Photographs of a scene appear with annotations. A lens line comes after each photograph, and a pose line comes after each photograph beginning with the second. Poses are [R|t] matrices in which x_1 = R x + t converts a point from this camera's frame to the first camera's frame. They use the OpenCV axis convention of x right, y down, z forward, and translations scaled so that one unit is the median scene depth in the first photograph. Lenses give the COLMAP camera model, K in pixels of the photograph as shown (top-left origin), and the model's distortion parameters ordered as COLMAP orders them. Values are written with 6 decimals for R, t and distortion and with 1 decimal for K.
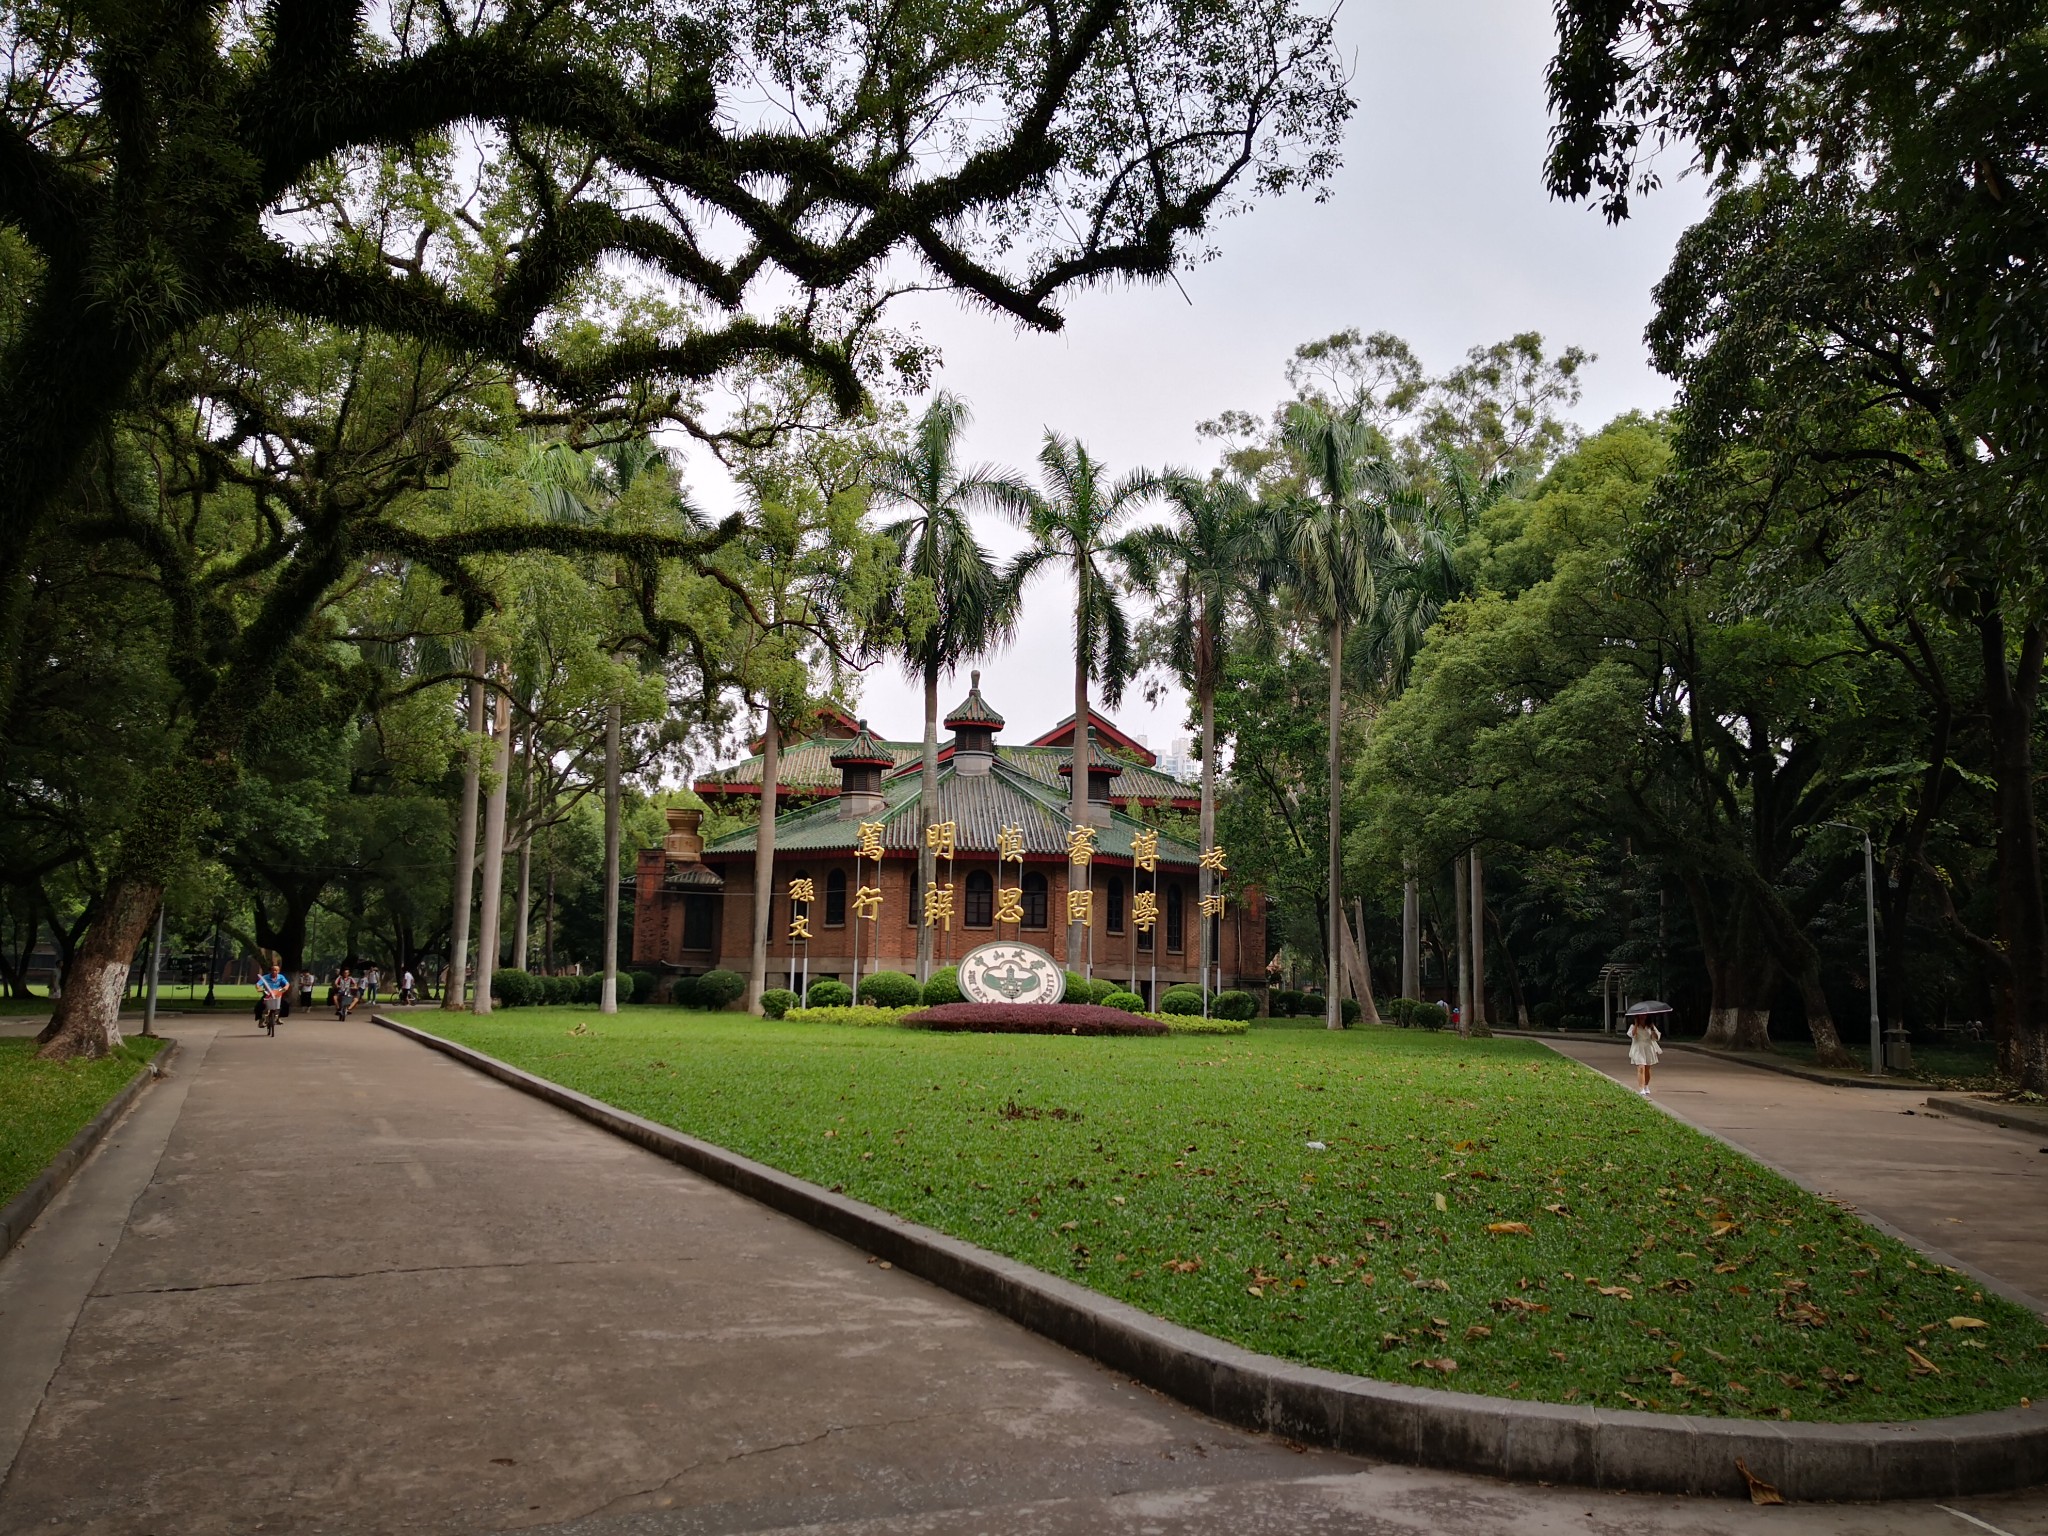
lens RADIAL K [[1618.8, 0, 1036.4], [0, 1618.8, 739.3], [0, 0, 1]] dist [0.046318, -0.101315]
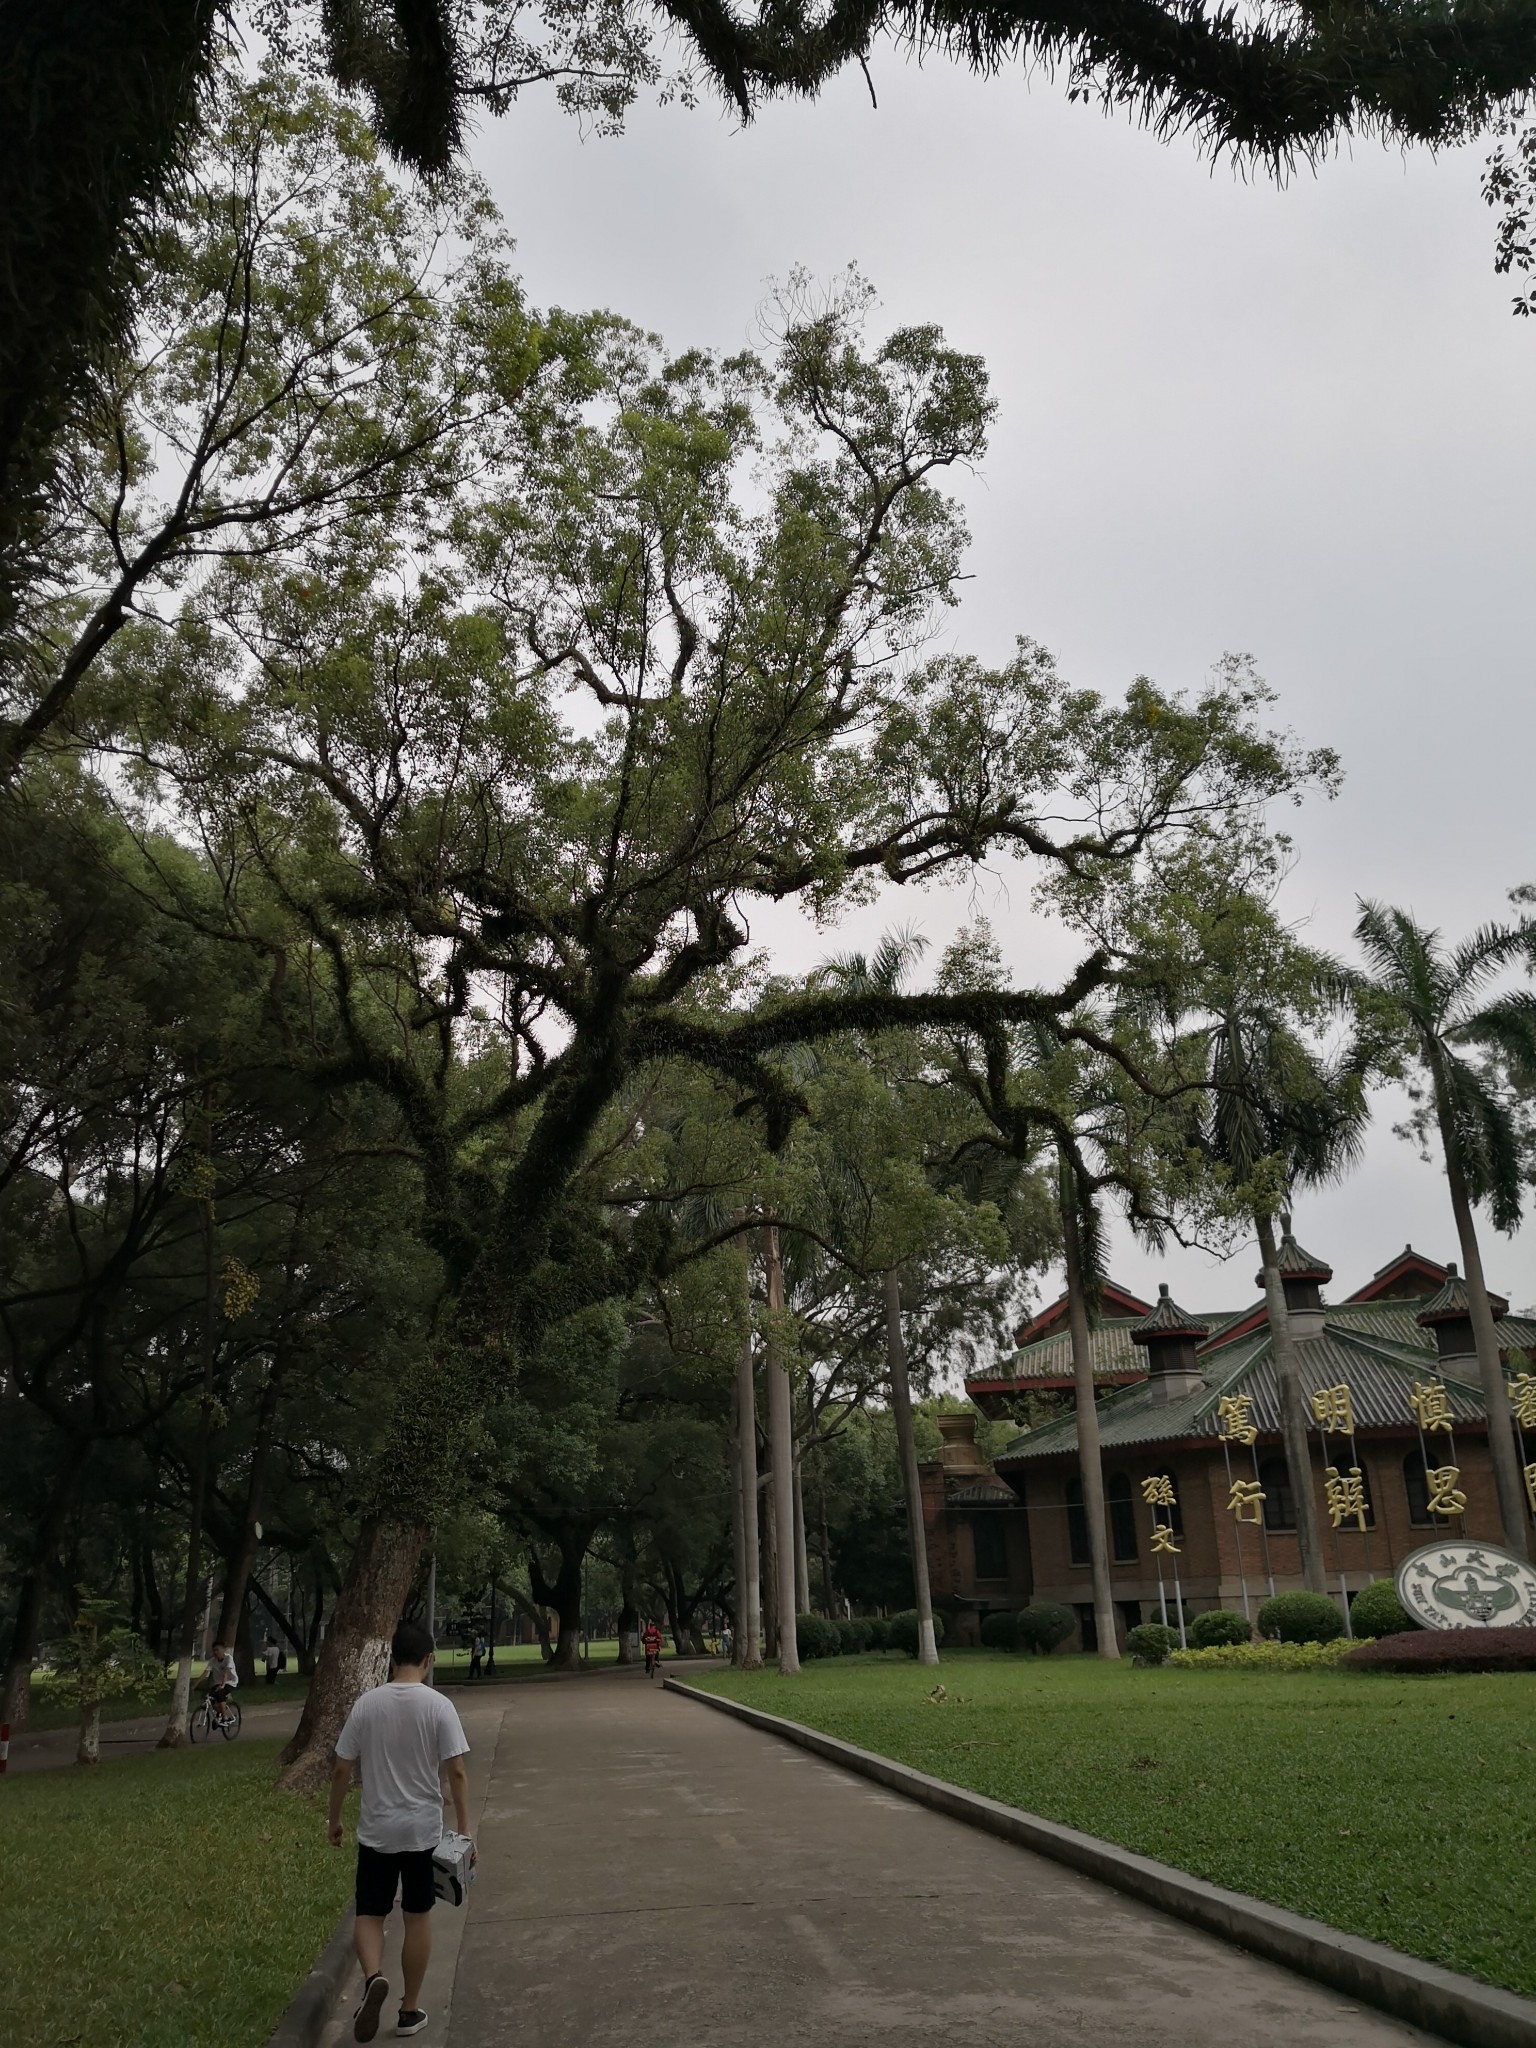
lens RADIAL K [[1618.8, 0, 768.0], [0, 1618.8, 1024.0], [0, 0, 1]] dist [0.046318, -0.101315]
pose [[0.952467, -0.151721, -0.264175, -0.076000], [0.096724, 0.972900, -0.210026, 0.018110], [0.288881, 0.174490, 0.941329, 0.146009]]
